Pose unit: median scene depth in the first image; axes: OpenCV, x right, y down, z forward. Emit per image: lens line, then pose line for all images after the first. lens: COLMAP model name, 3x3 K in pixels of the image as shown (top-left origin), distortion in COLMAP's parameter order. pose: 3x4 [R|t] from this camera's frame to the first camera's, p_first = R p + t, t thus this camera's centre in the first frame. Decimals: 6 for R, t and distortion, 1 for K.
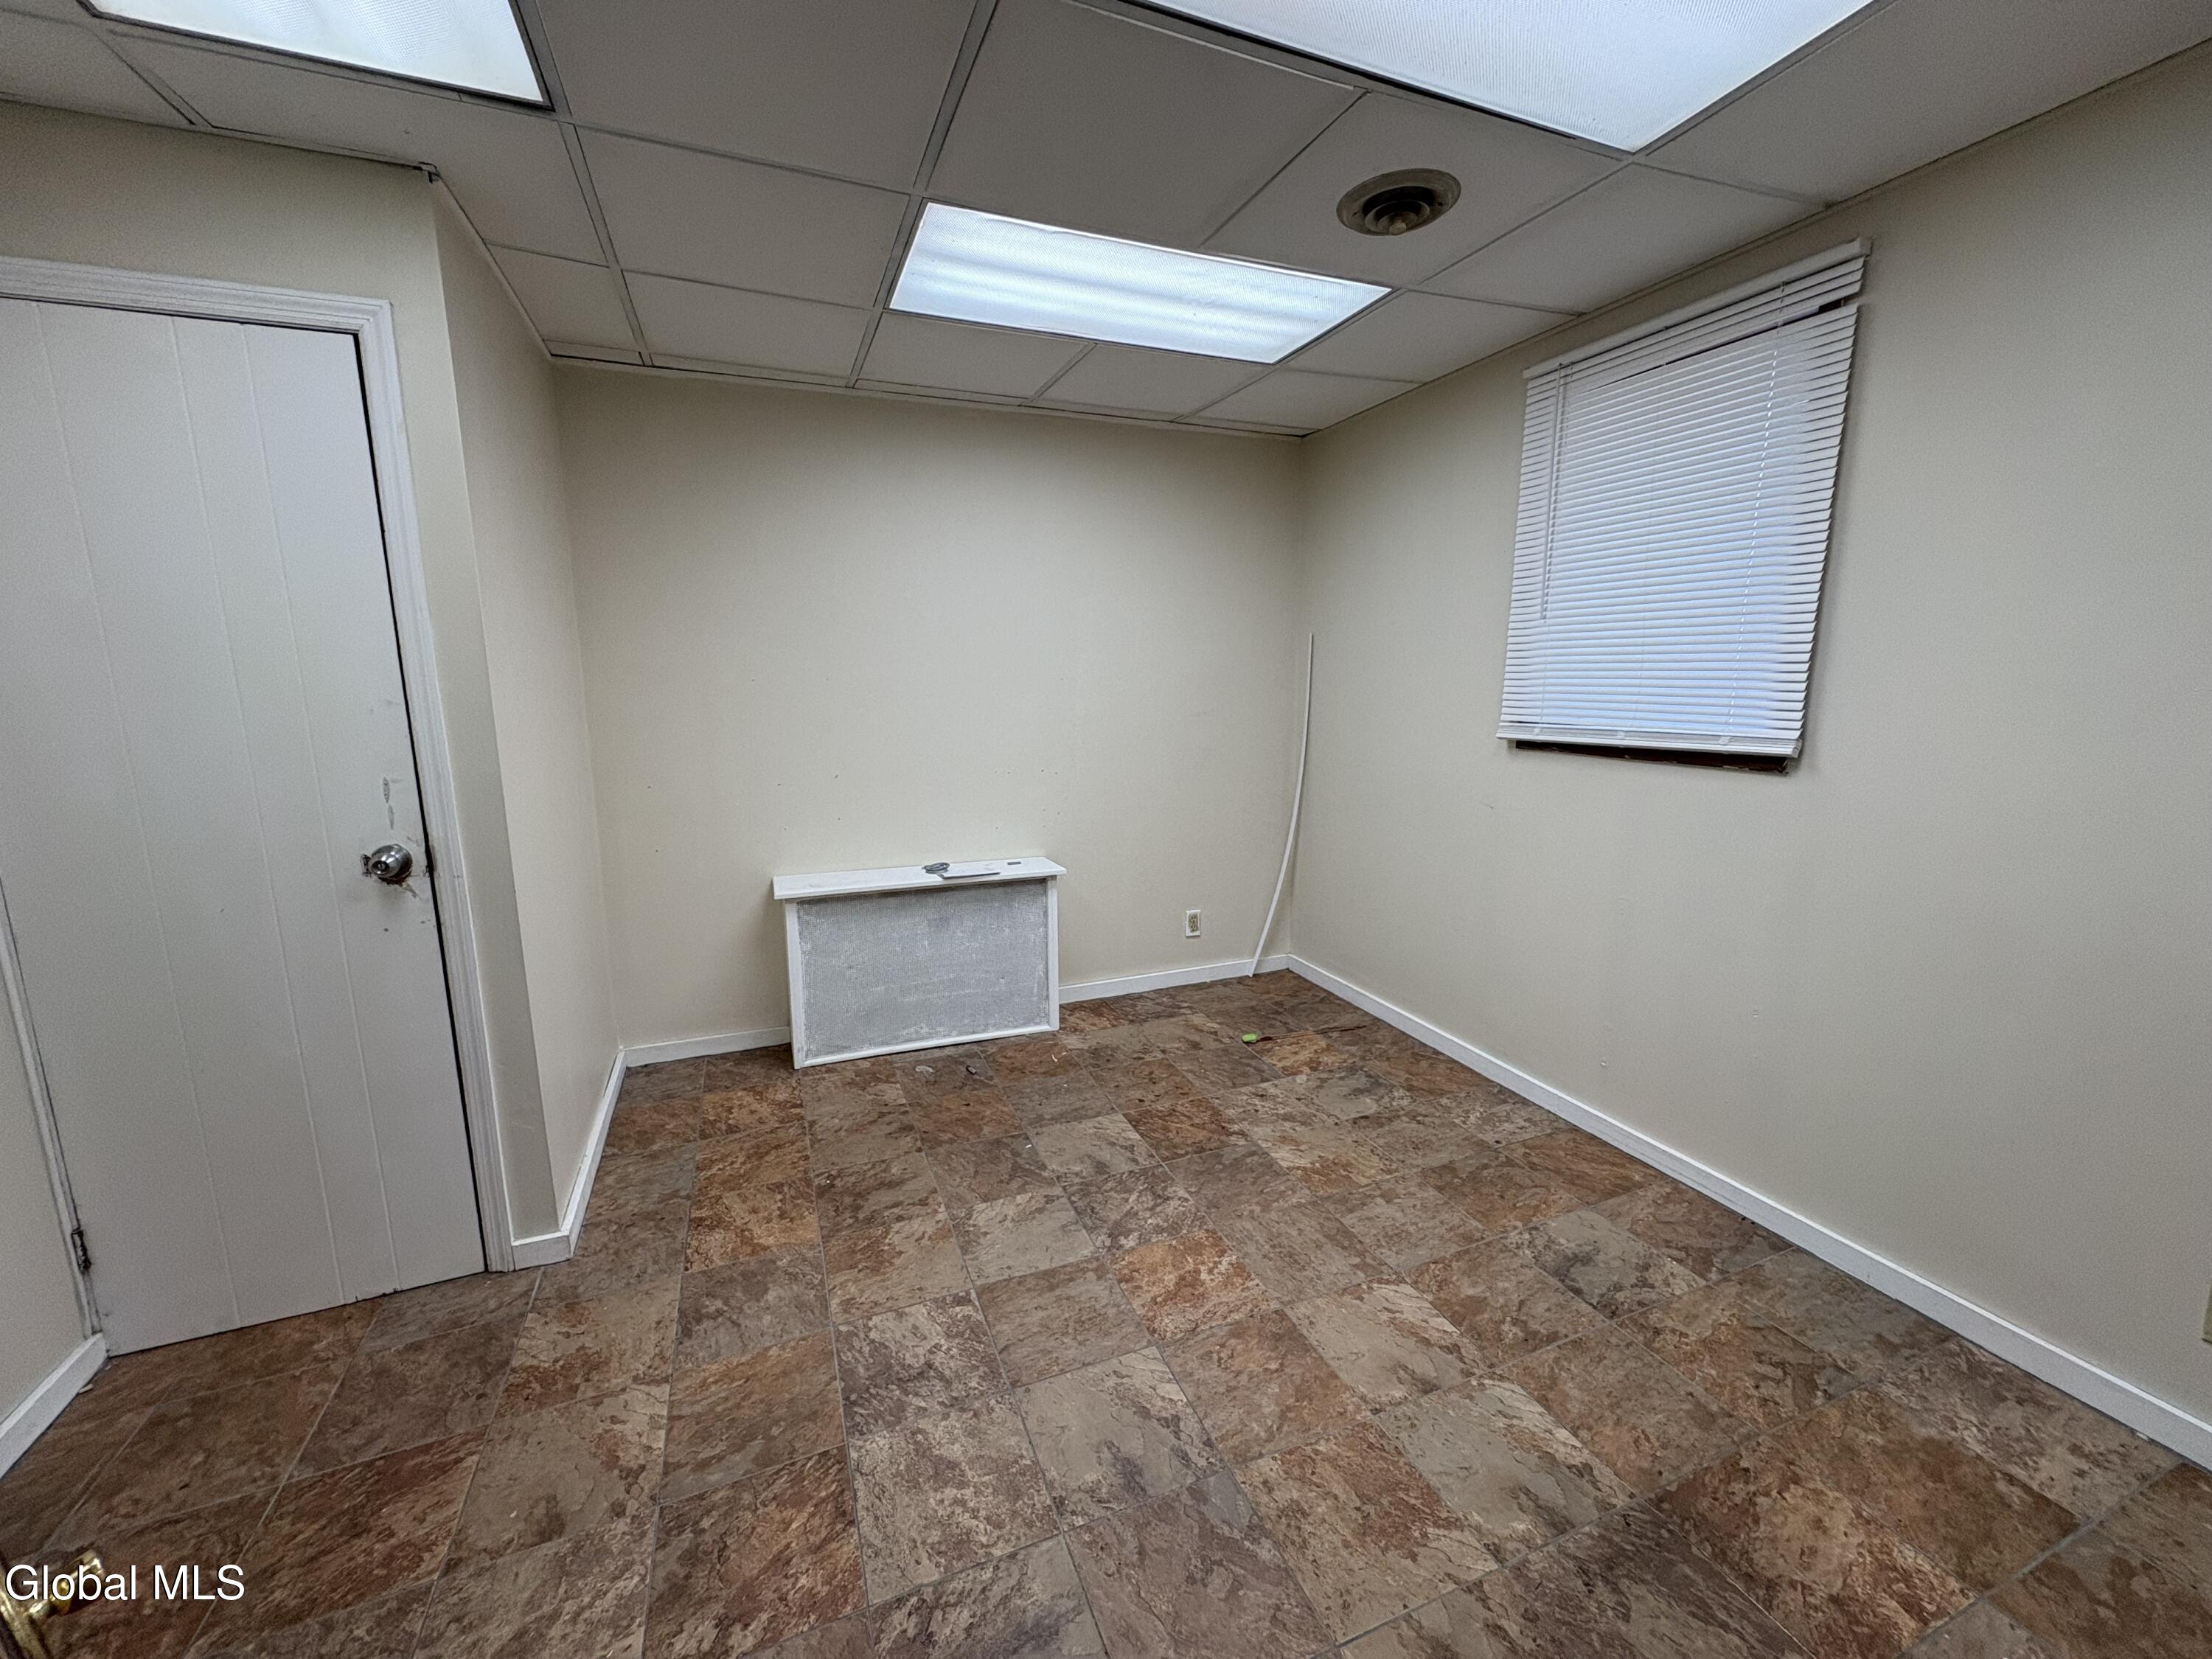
lens RADIAL K [[893.9, 0, 1113.6], [0, 893.9, 837.9], [0, 0, 1]] dist [-0.001200, -0.000269]
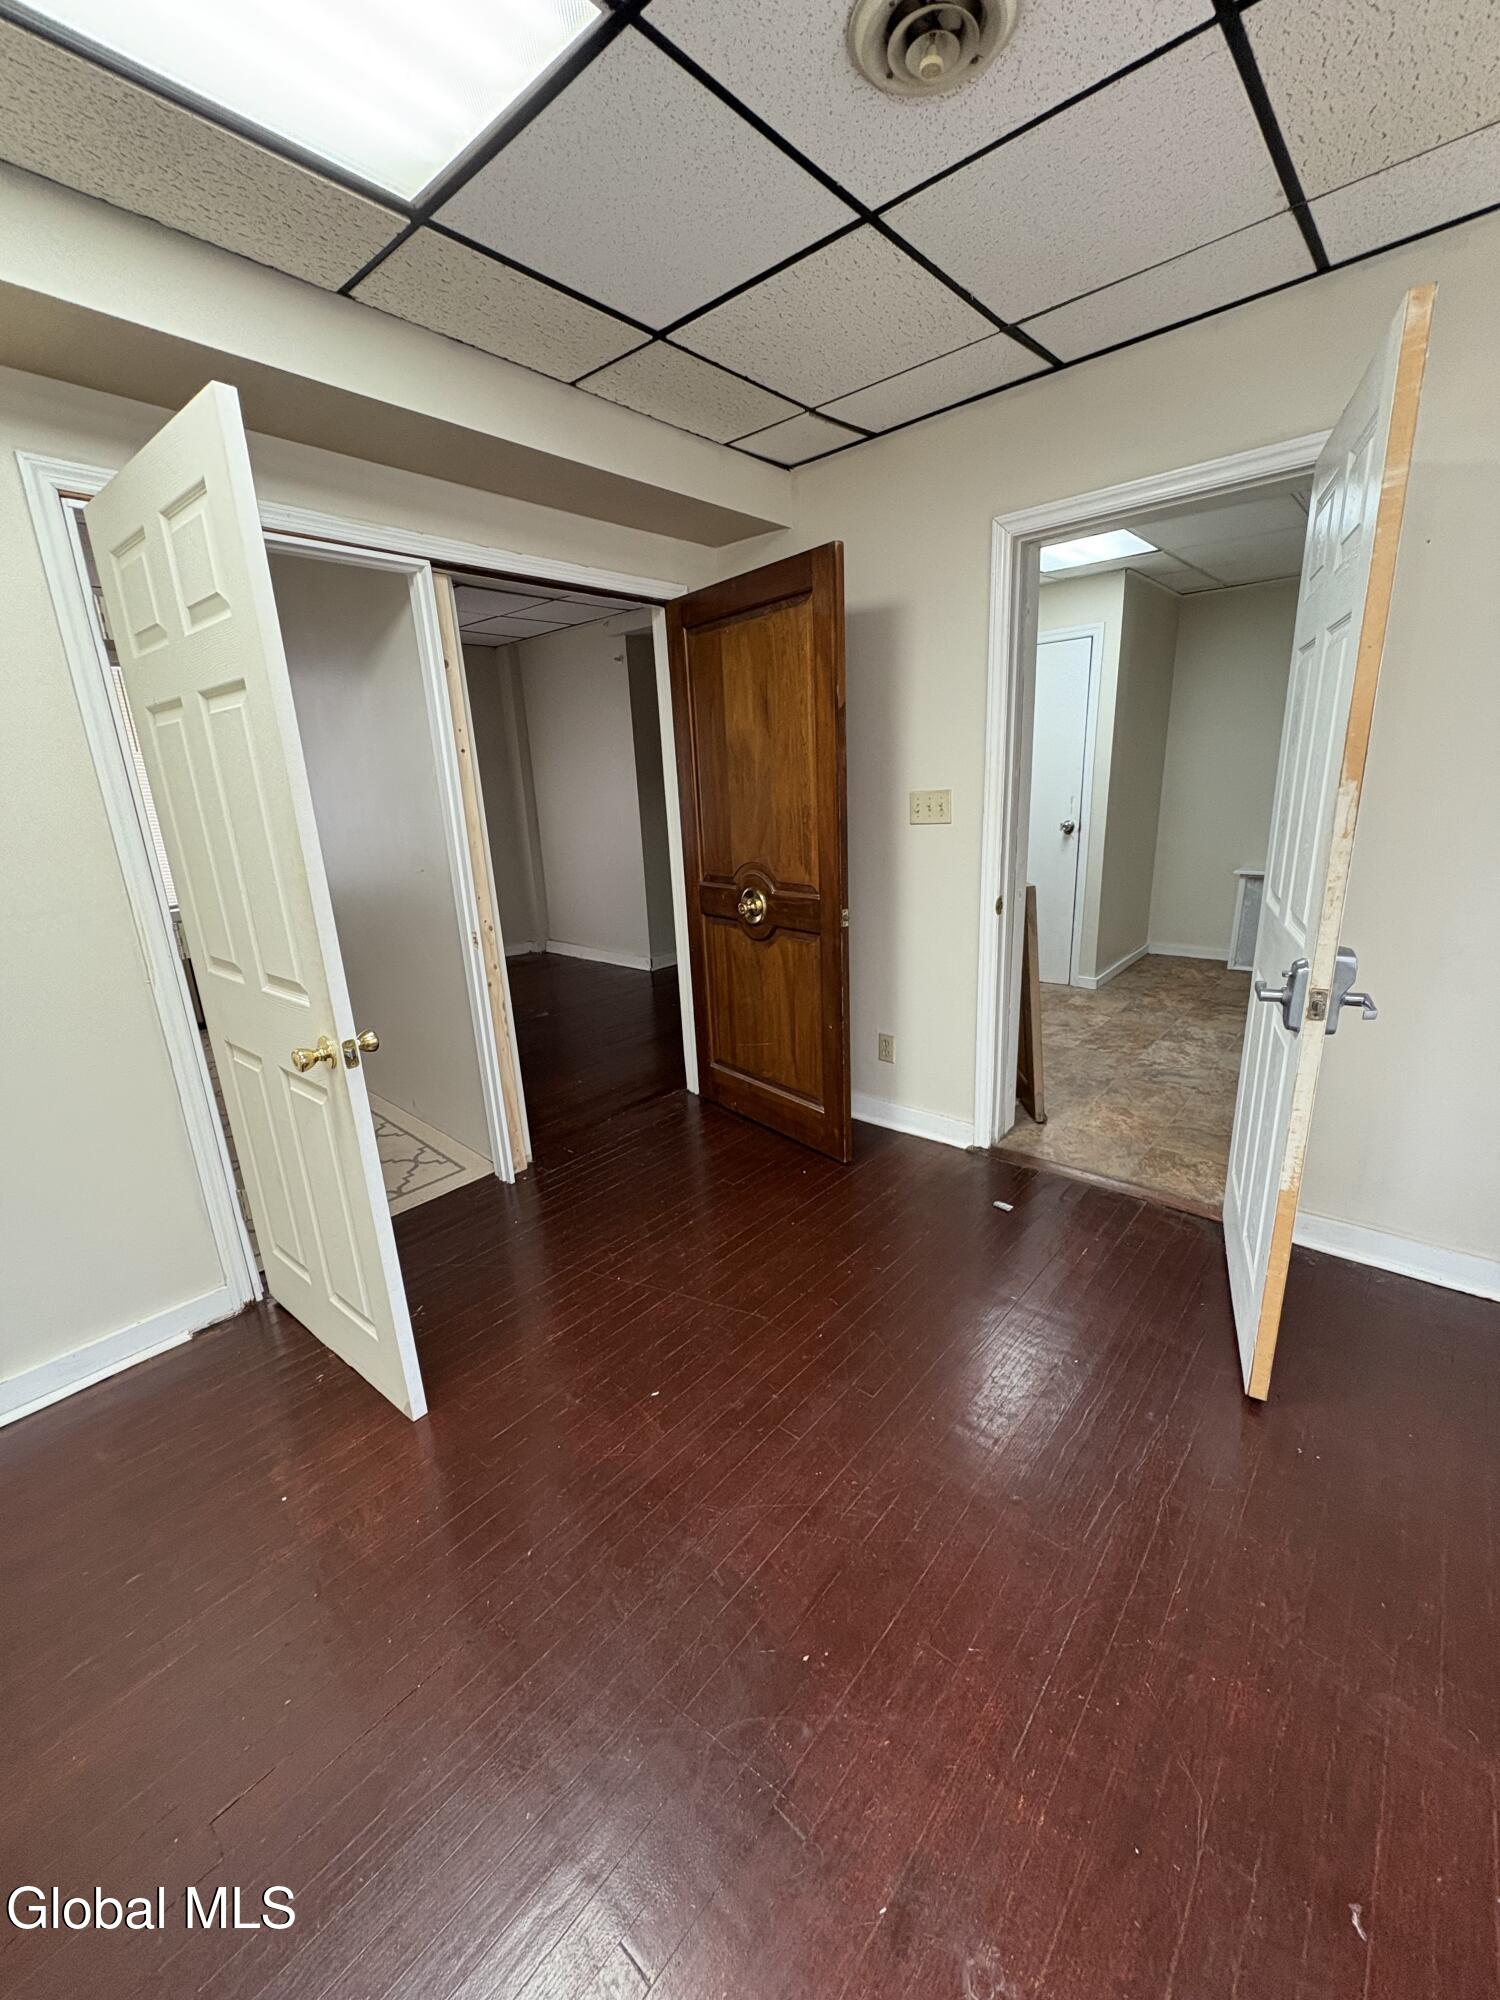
lens RADIAL K [[808.2, 0, 751.7], [0, 808.2, 999.3], [0, 0, 1]] dist [-0.001200, -0.000269]
pose [[0.461765, 0.221217, -0.858974, 1.157478], [-0.120643, 0.975065, 0.186260, 0.218812], [0.878760, 0.017621, 0.476939, -1.214470]]
